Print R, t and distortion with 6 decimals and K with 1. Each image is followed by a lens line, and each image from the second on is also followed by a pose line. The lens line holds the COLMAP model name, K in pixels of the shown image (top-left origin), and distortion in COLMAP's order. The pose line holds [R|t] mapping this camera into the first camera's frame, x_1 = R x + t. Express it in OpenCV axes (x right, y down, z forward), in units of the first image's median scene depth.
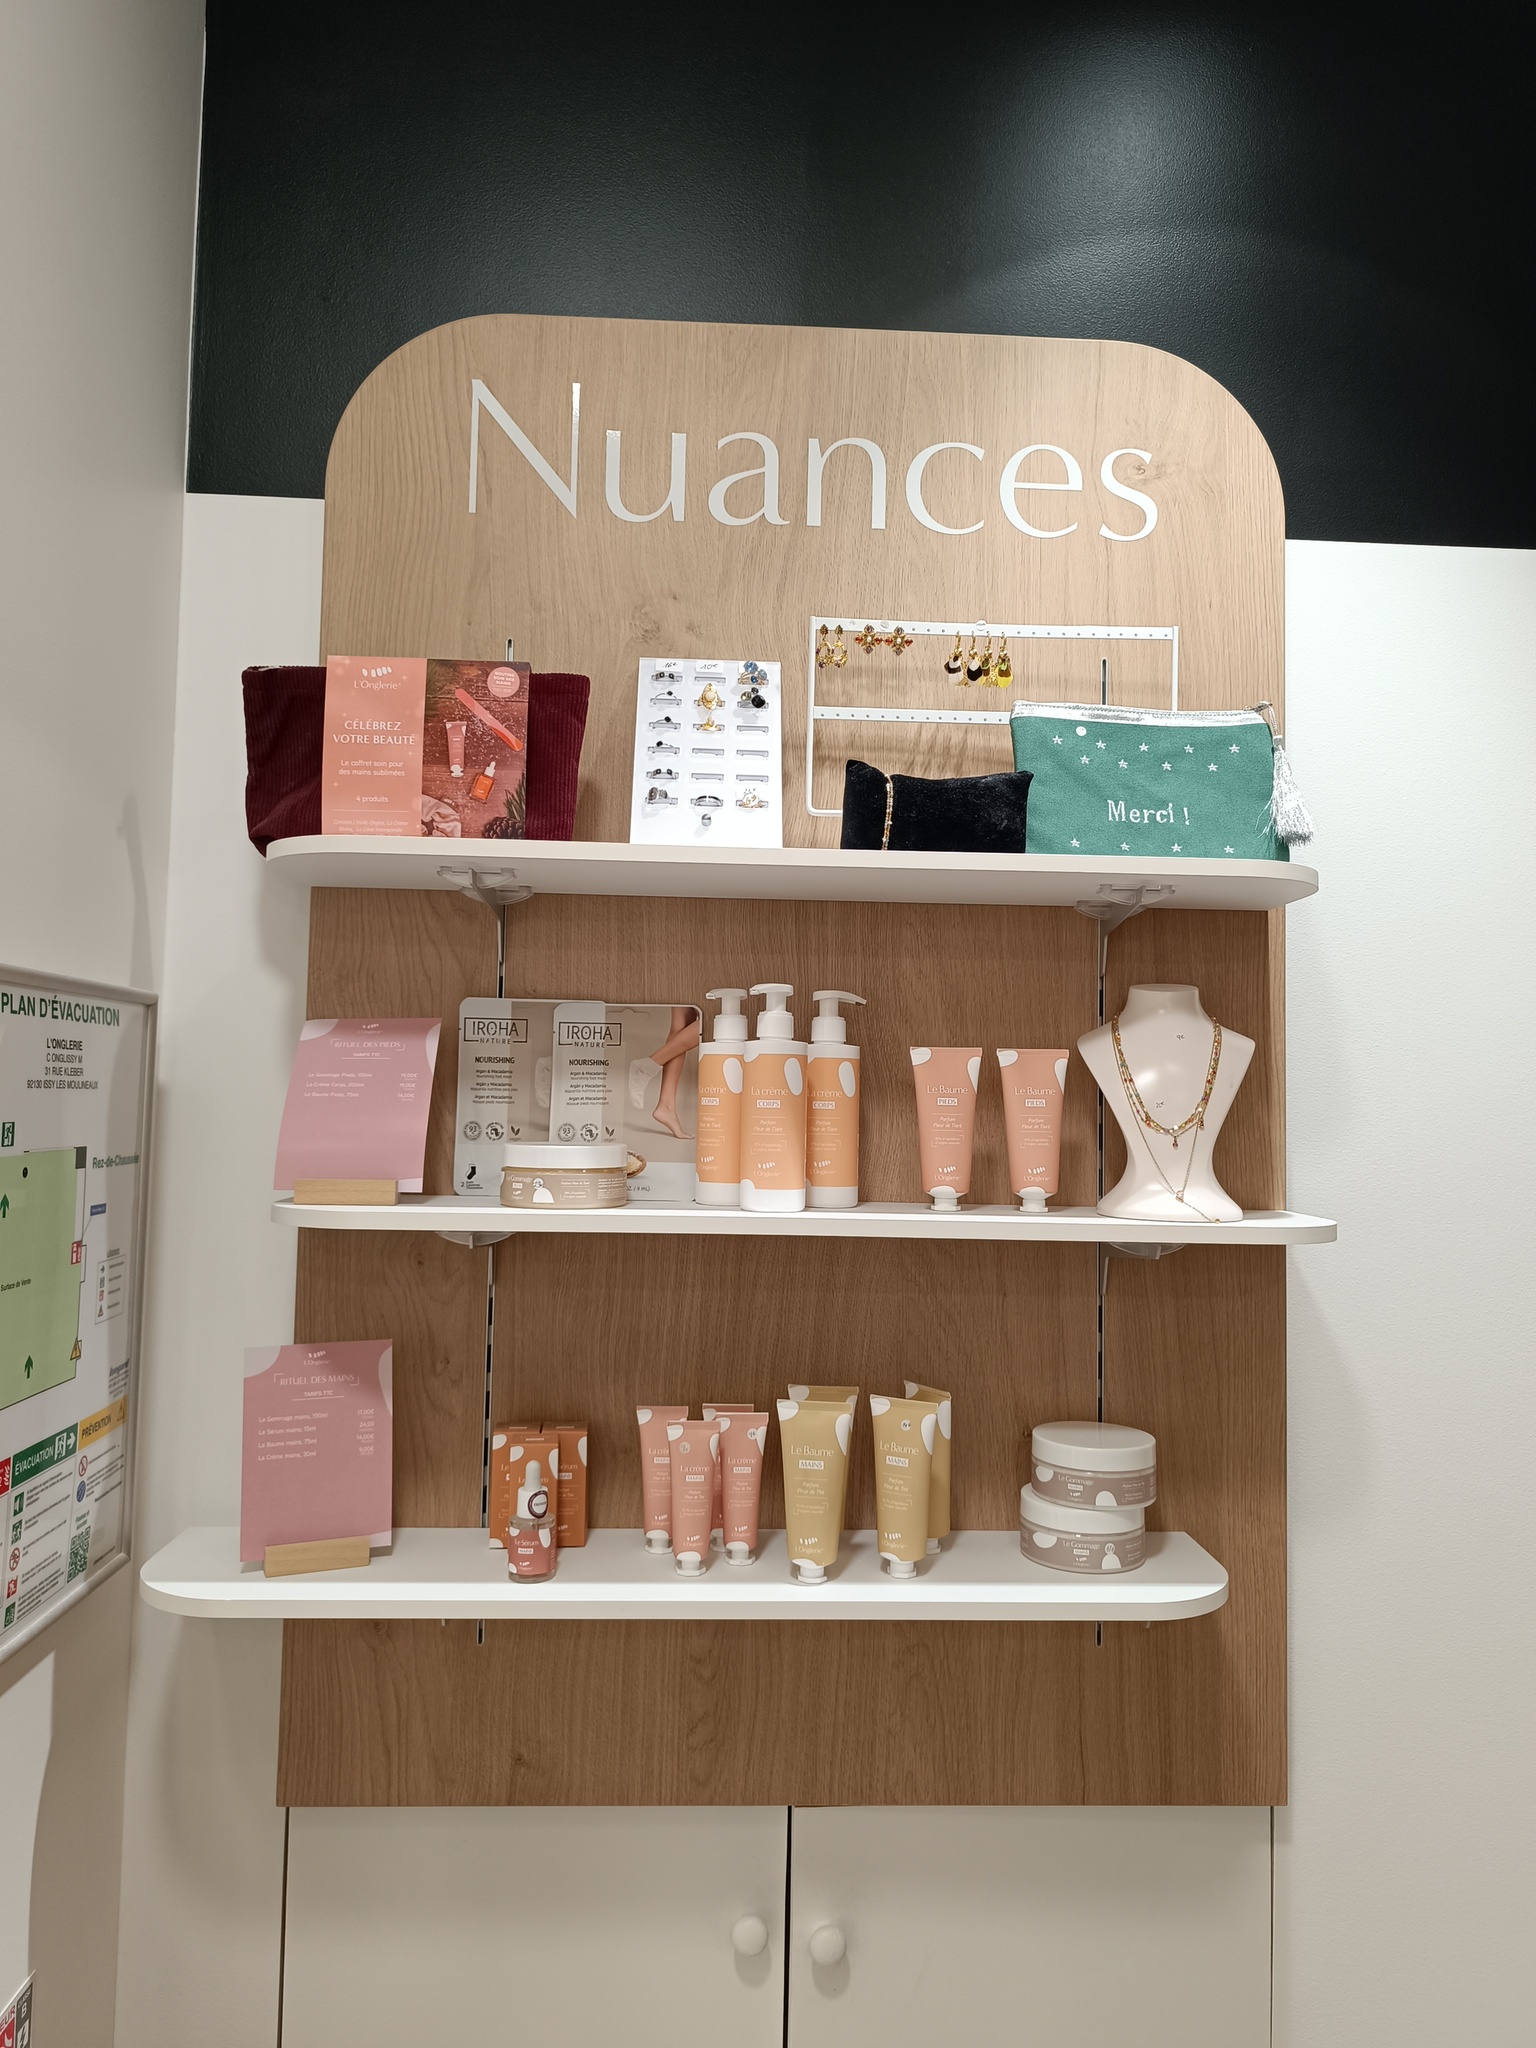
lens RADIAL K [[1444.7, 0, 768.2], [0, 1444.7, 1020.6], [0, 0, 1]] dist [0.010932, -0.007254]
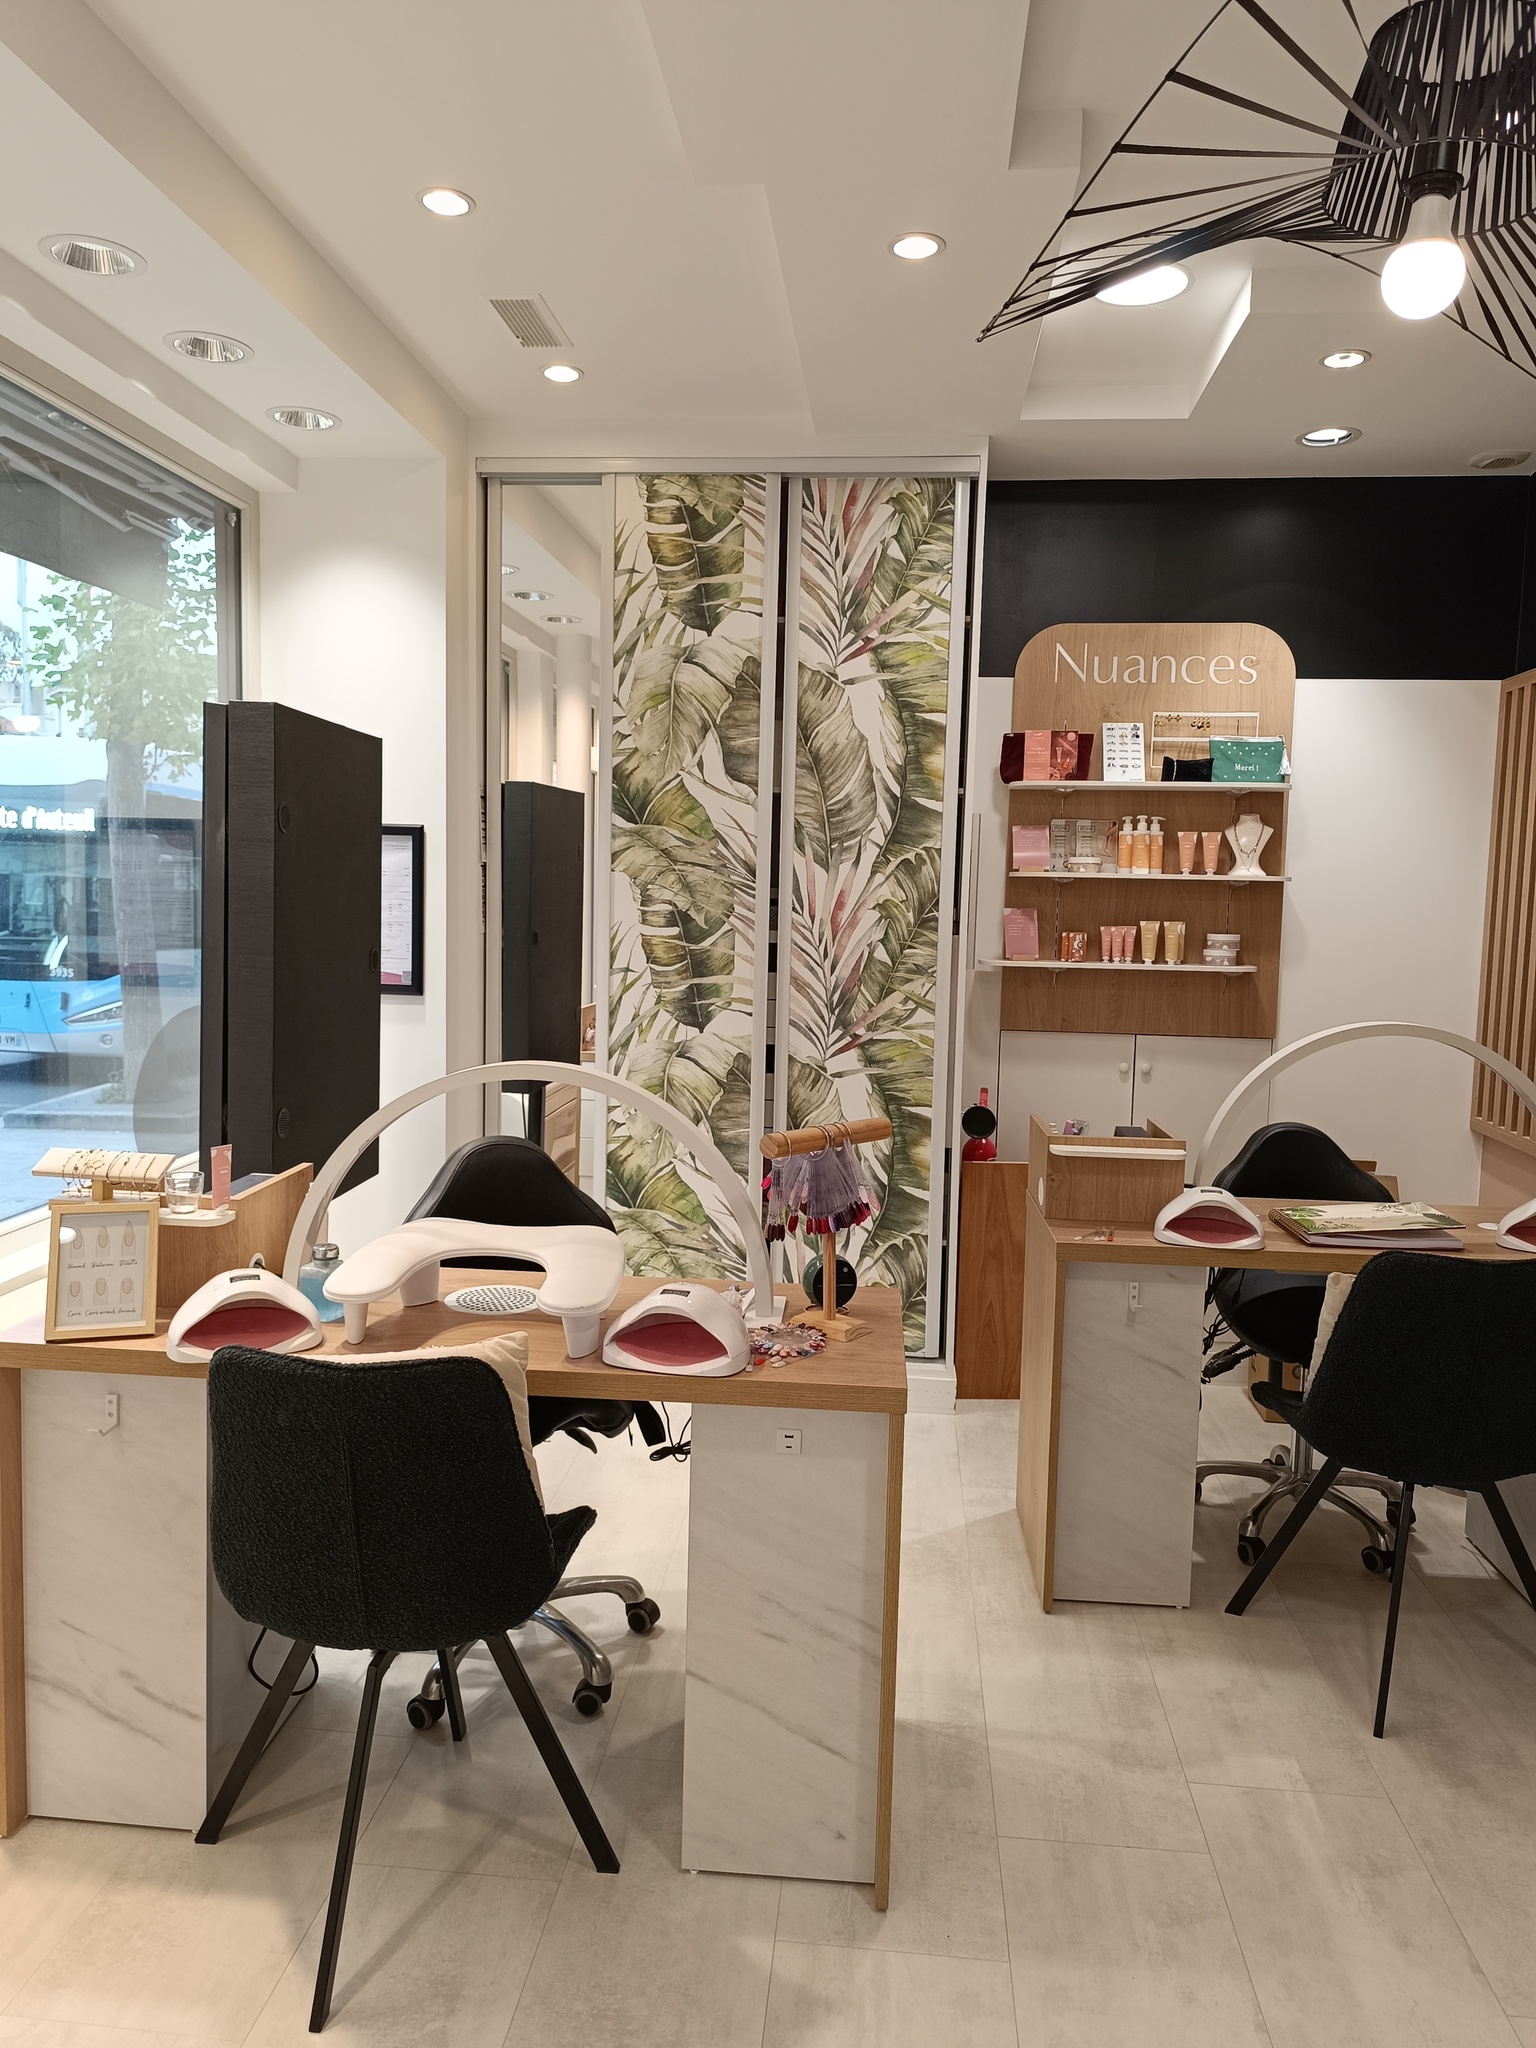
lens RADIAL K [[1444.7, 0, 729.4], [0, 1444.7, 1037.5], [0, 0, 1]] dist [0.010932, -0.007254]
pose [[0.985363, 0.017388, -0.169579, -0.401707], [0.008135, 0.988855, 0.148663, -0.020954], [0.170274, -0.147866, 0.974239, -2.933843]]
